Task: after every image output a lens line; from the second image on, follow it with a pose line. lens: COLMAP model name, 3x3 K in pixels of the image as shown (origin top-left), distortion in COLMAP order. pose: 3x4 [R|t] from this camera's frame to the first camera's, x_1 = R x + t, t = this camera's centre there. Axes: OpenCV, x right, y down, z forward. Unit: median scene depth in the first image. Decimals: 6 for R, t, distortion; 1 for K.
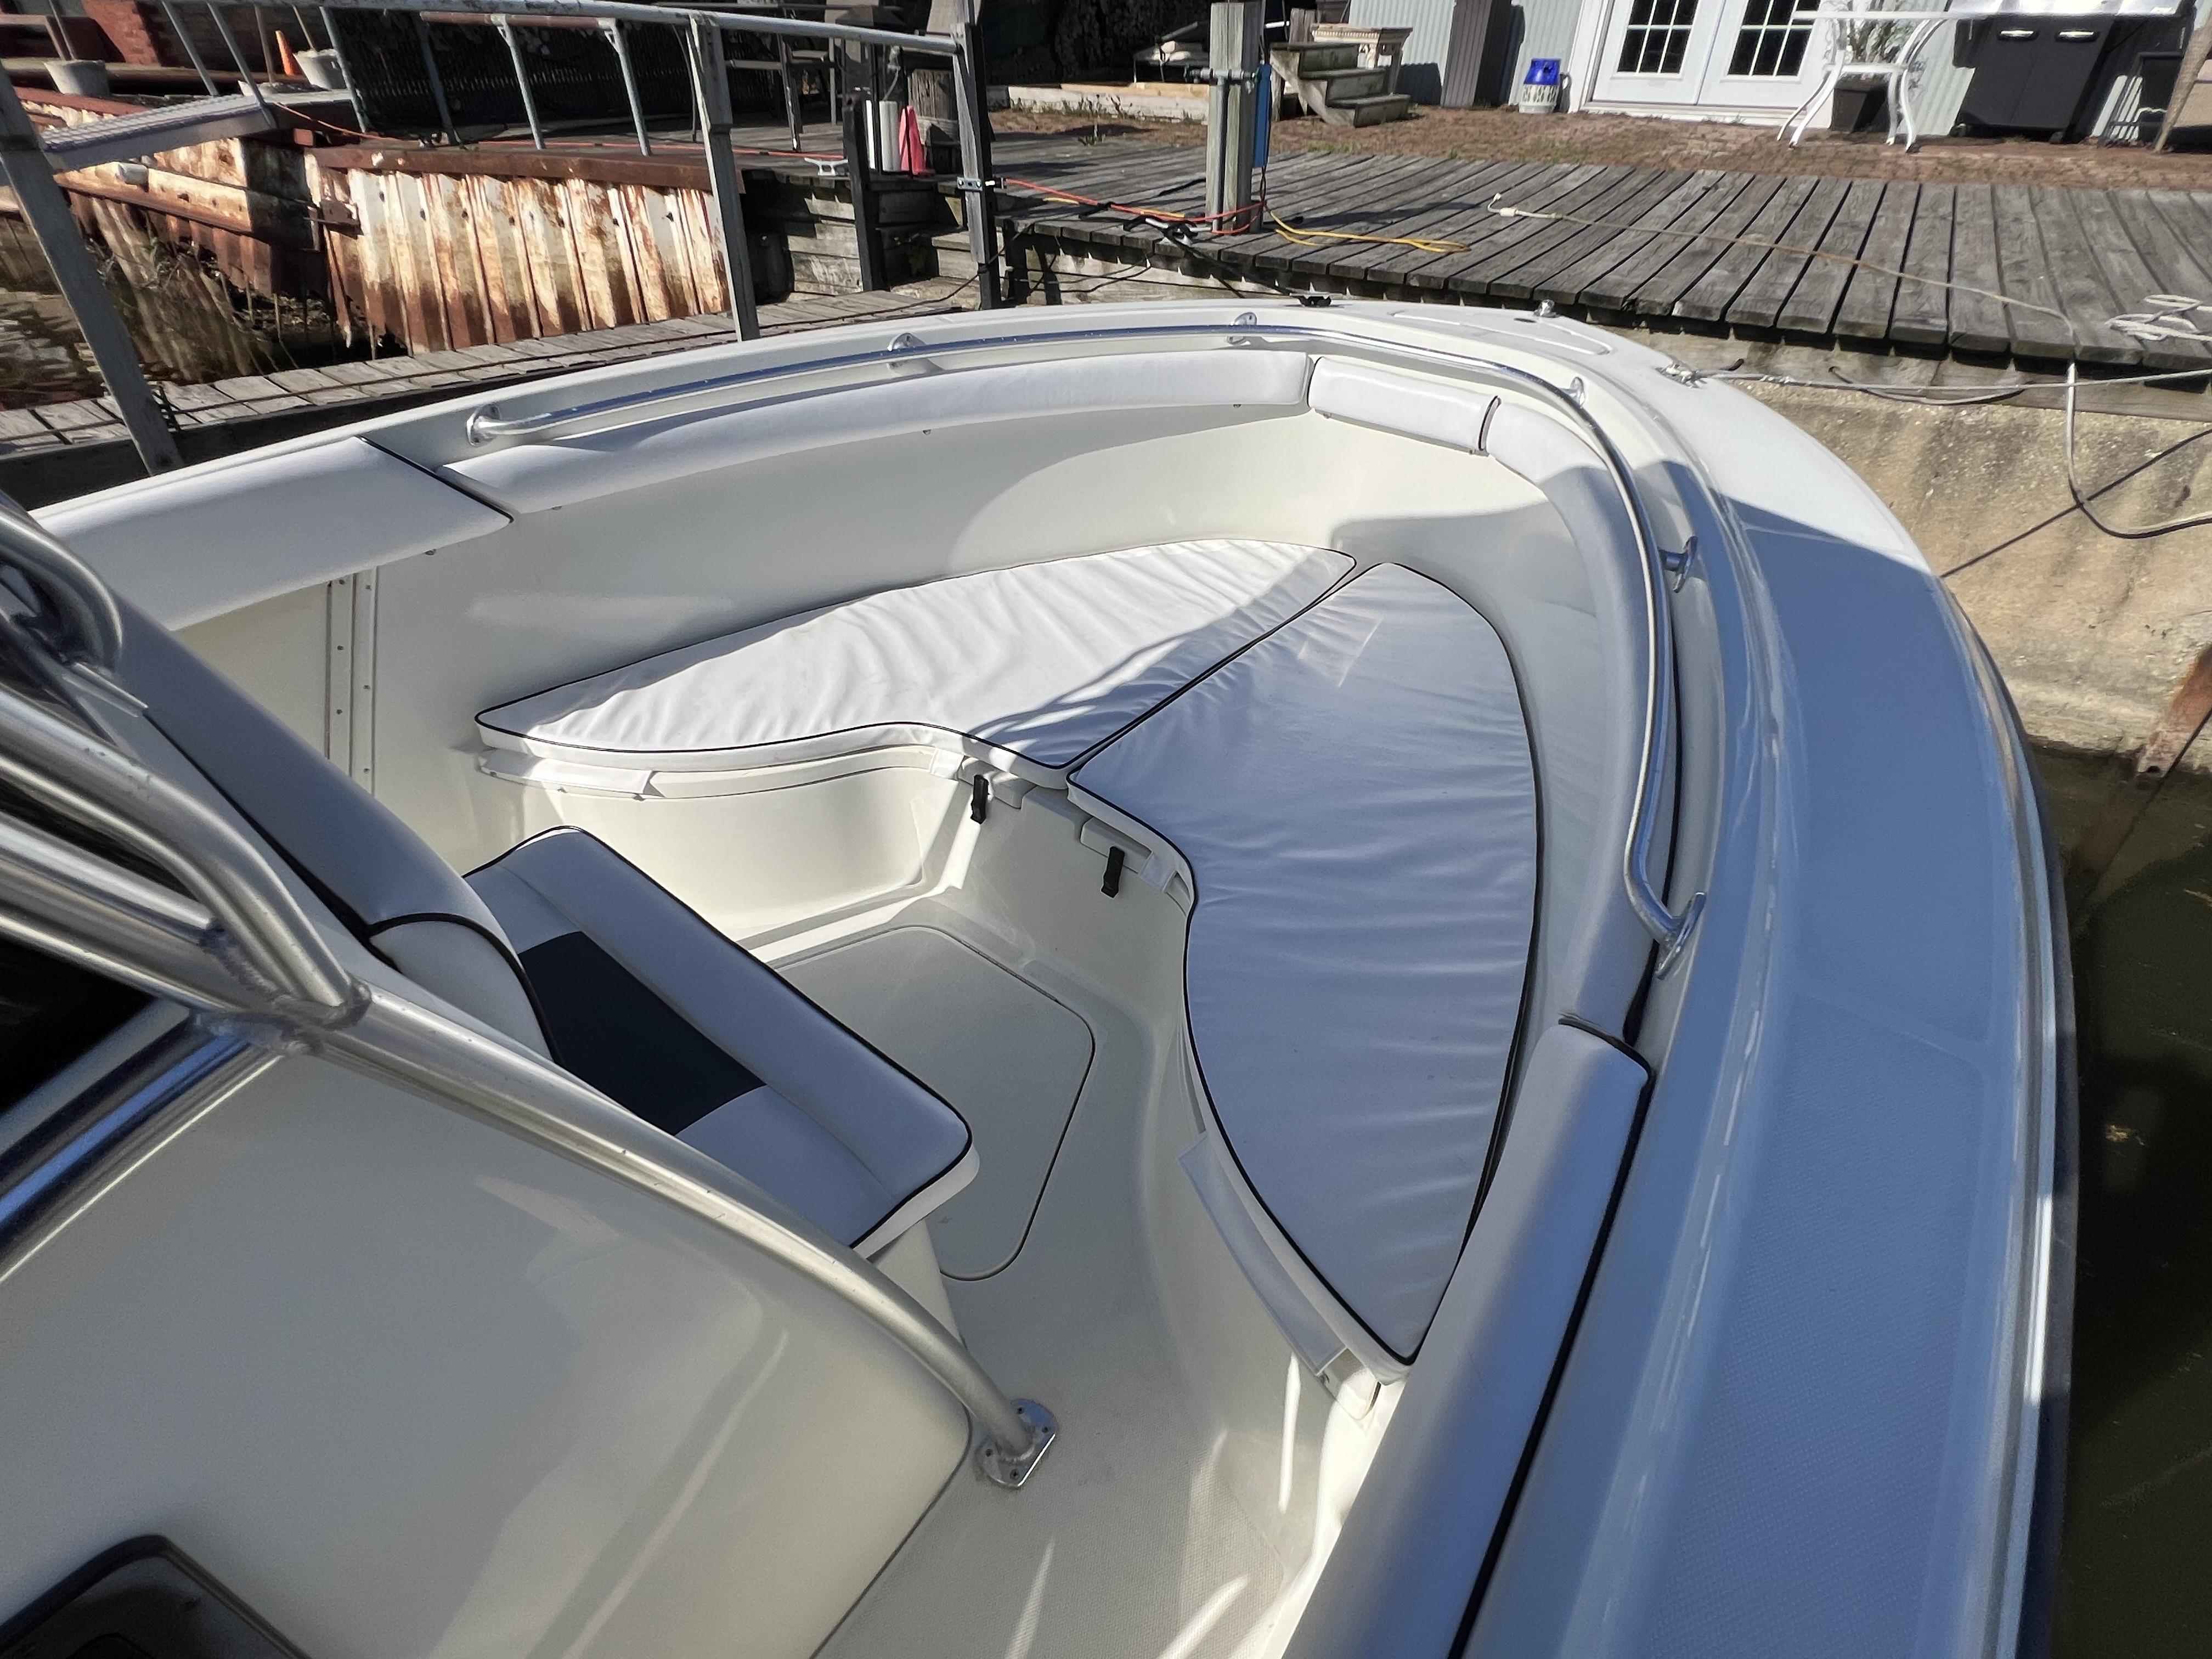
lens RADIAL K [[1076.0, 0, 1101.5], [0, 1076.0, 835.9], [0, 0, 1]] dist [-0.006645, 0.001882]
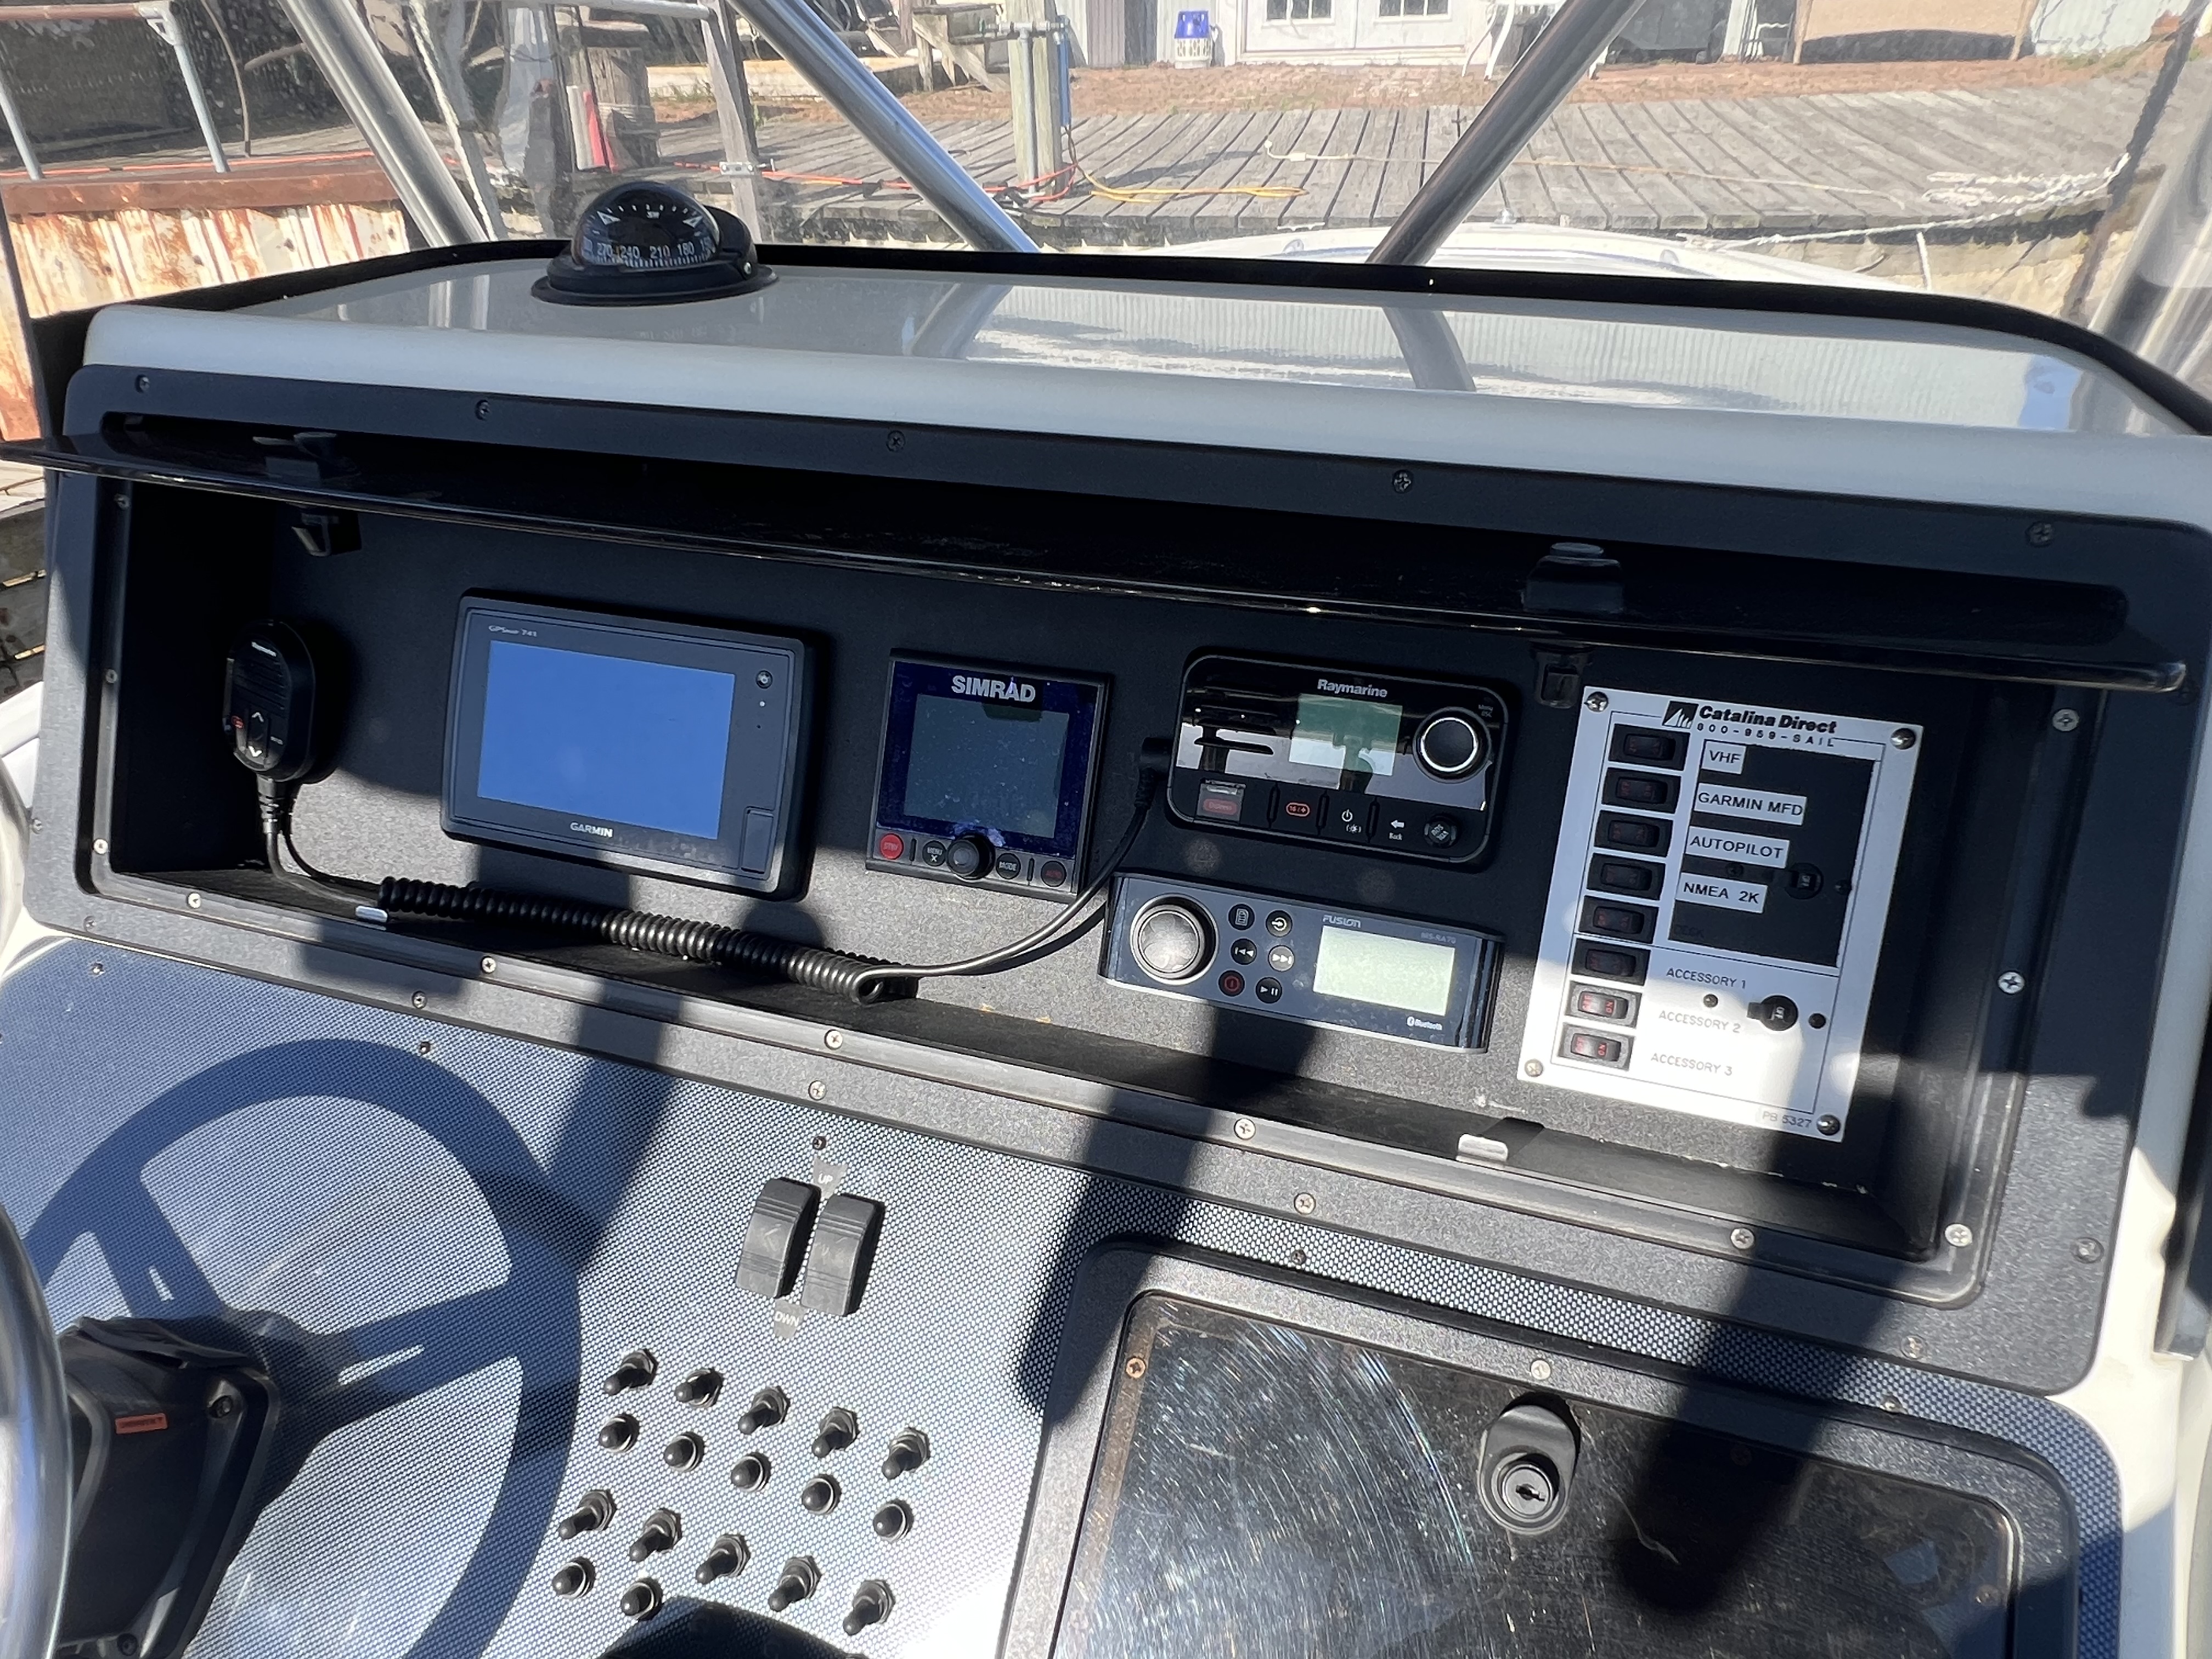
lens RADIAL K [[1350.1, 0, 1070.8], [0, 1350.1, 871.4], [0, 0, 1]] dist [-0.004037, -0.000372]
pose [[0.943239, -0.208713, 0.258340, -0.175921], [0.227186, 0.972879, -0.043500, 0.023489], [-0.242255, 0.099722, 0.965074, -0.018788]]
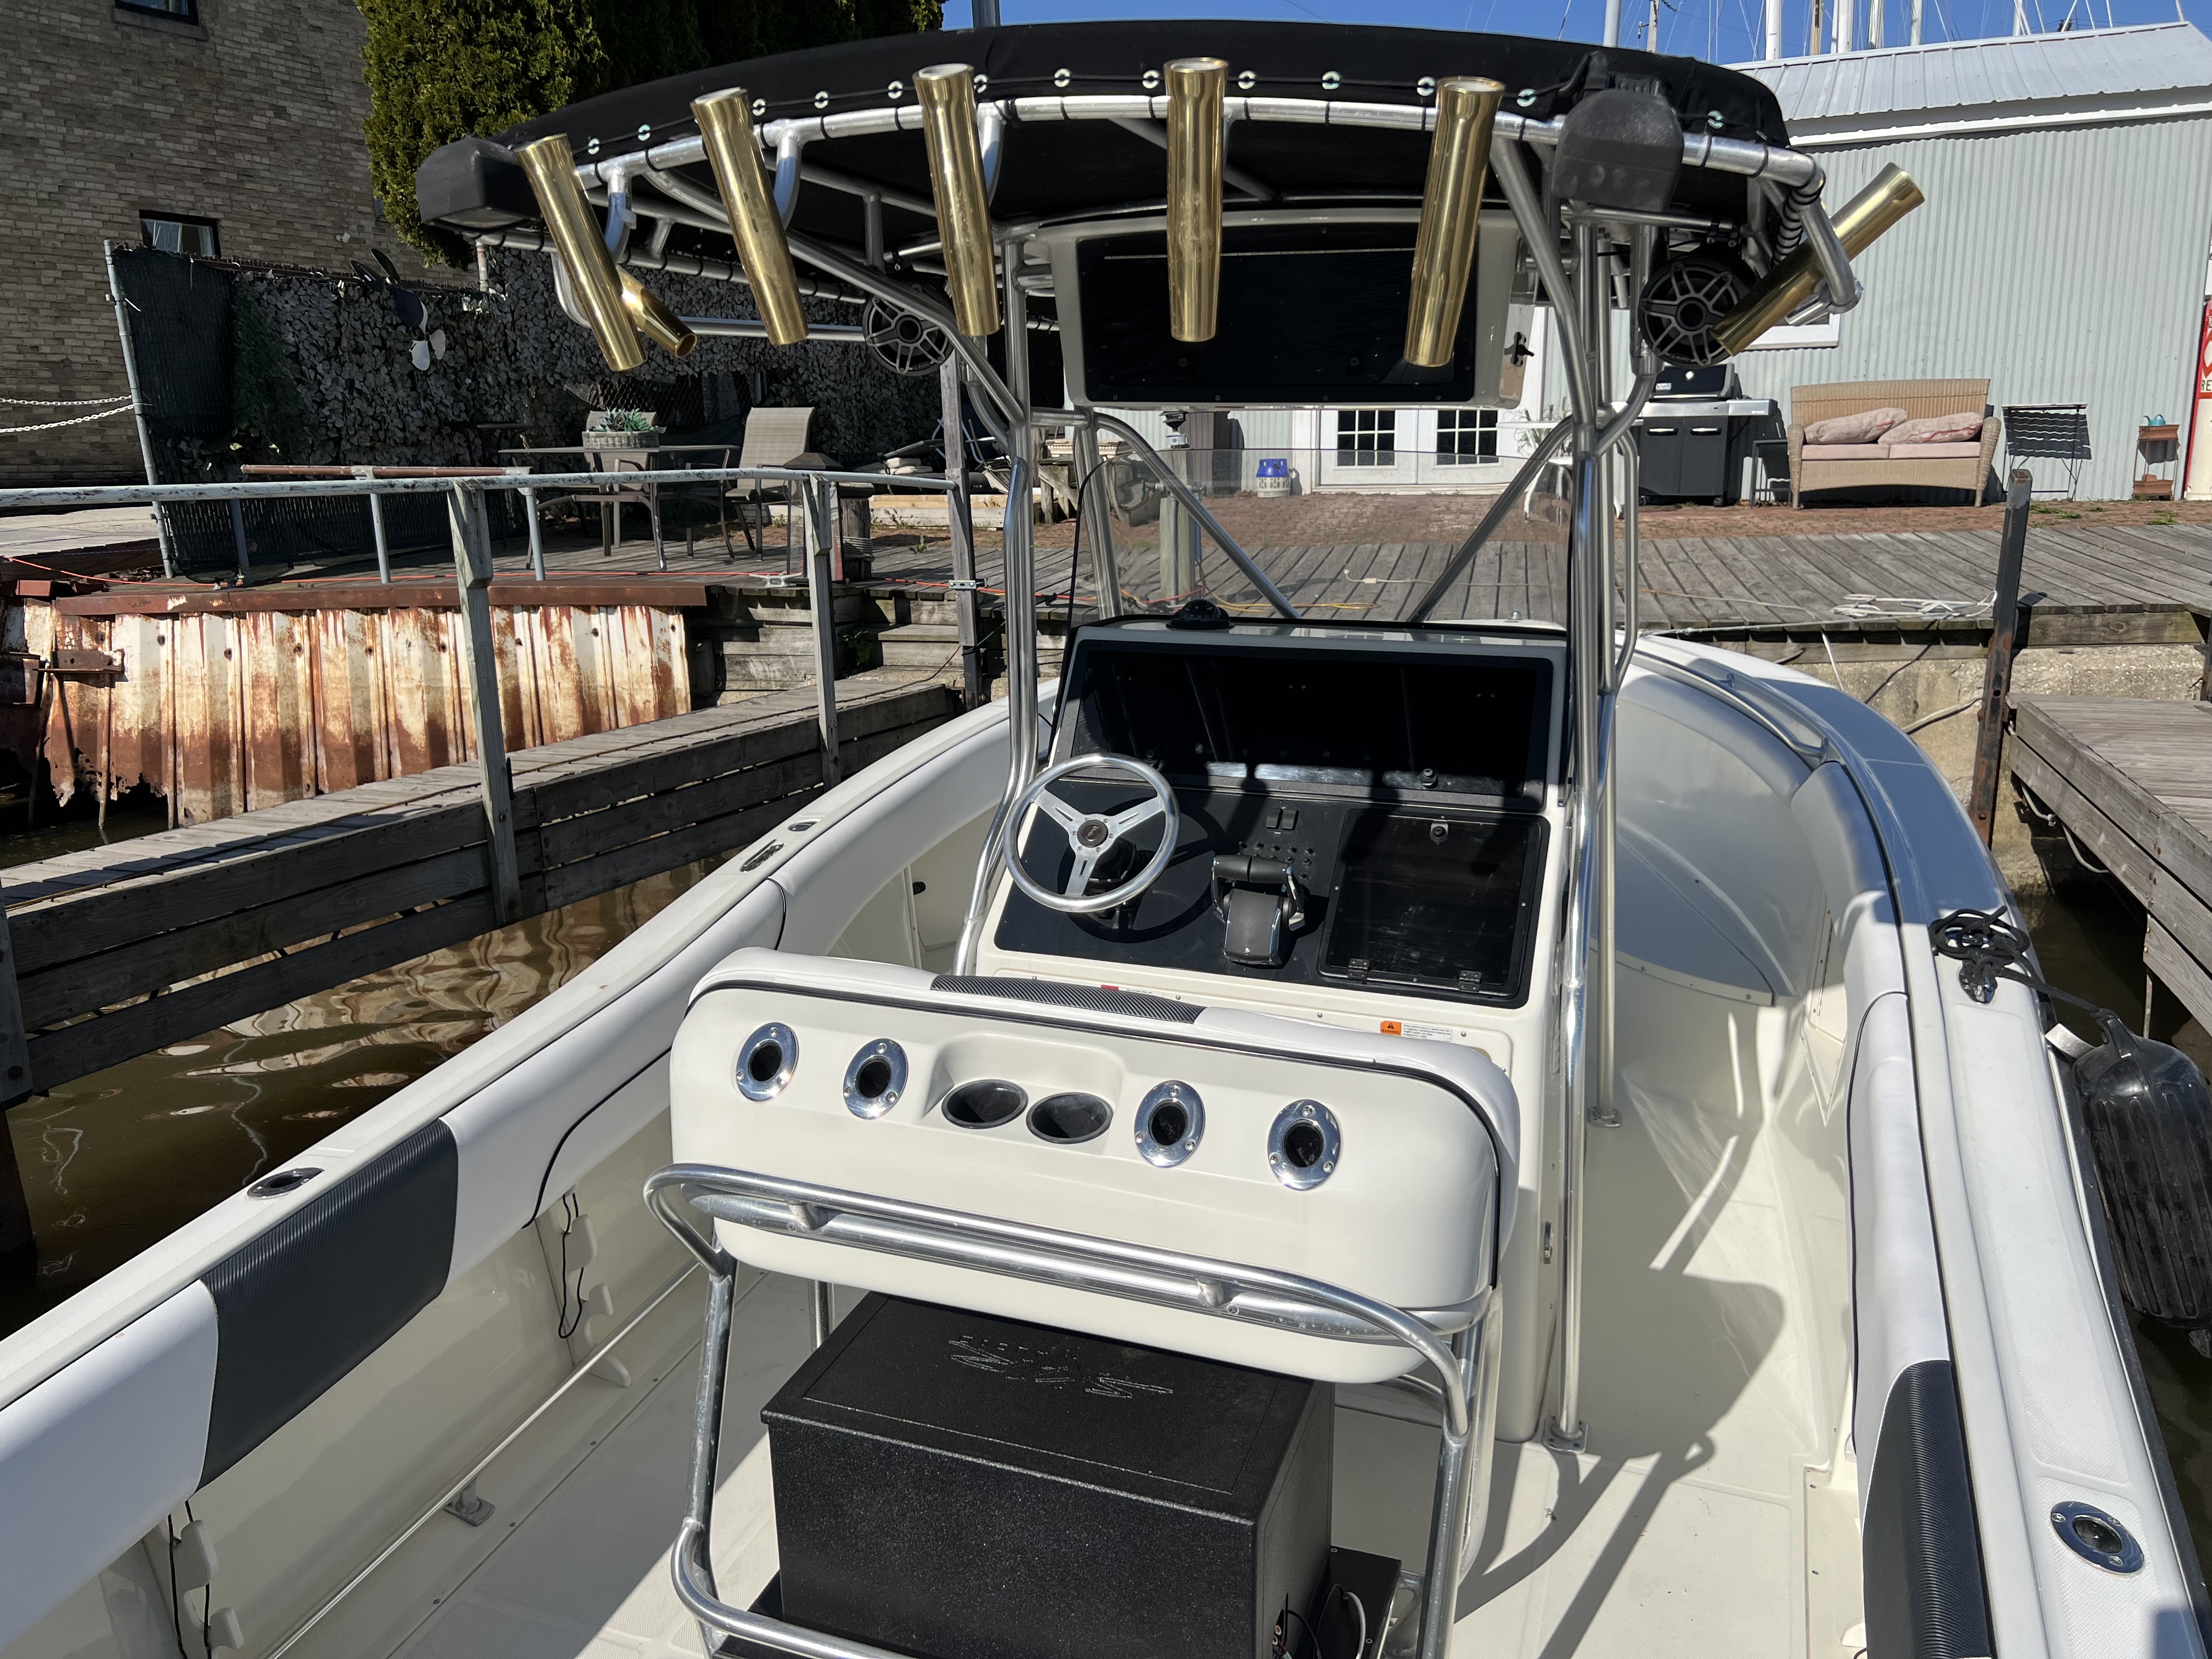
lens RADIAL K [[1653.4, 0, 1089.6], [0, 1653.4, 837.1], [0, 0, 1]] dist [0.042402, -0.049511]
pose [[0.948854, -0.103235, 0.298362, -0.363946], [0.210867, 0.910563, -0.355542, 0.197439], [-0.234973, 0.400272, 0.885760, -0.326134]]
